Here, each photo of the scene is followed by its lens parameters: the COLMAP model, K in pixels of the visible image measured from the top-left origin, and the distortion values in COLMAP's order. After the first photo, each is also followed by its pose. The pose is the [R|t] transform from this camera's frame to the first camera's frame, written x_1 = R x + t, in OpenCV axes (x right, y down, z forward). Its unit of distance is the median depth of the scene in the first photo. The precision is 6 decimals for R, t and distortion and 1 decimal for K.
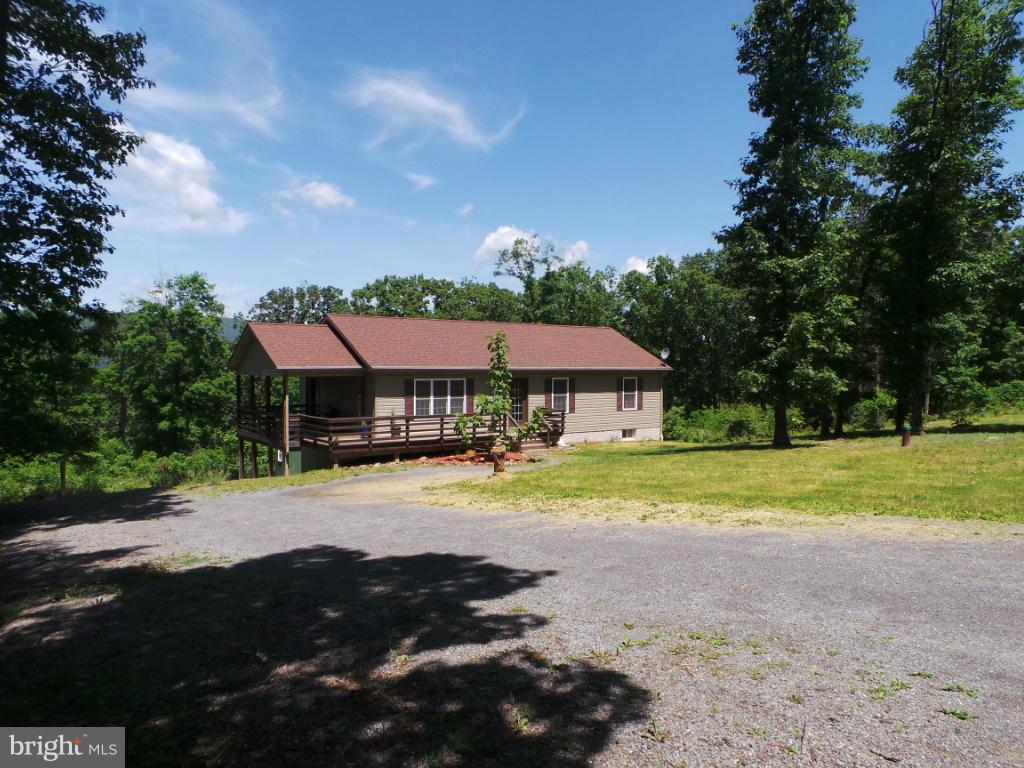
lens RADIAL K [[671.8, 0, 512.0], [0, 671.8, 384.0], [0, 0, 1]] dist [0.005076, 0.001608]
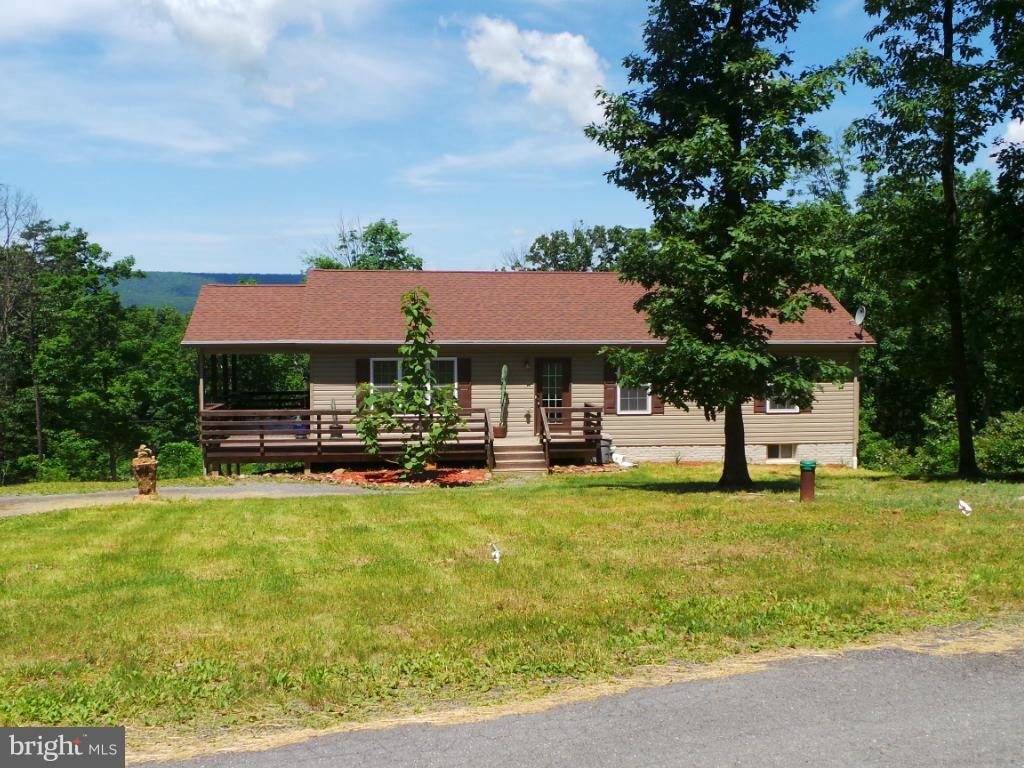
lens RADIAL K [[919.0, 0, 512.2], [0, 919.0, 417.6], [0, 0, 1]] dist [-0.002344, -0.000423]
pose [[0.882785, 0.039110, -0.468146, 0.385017], [-0.009290, 0.997787, 0.065839, -0.008744], [0.469685, -0.053772, 0.881195, 0.190112]]
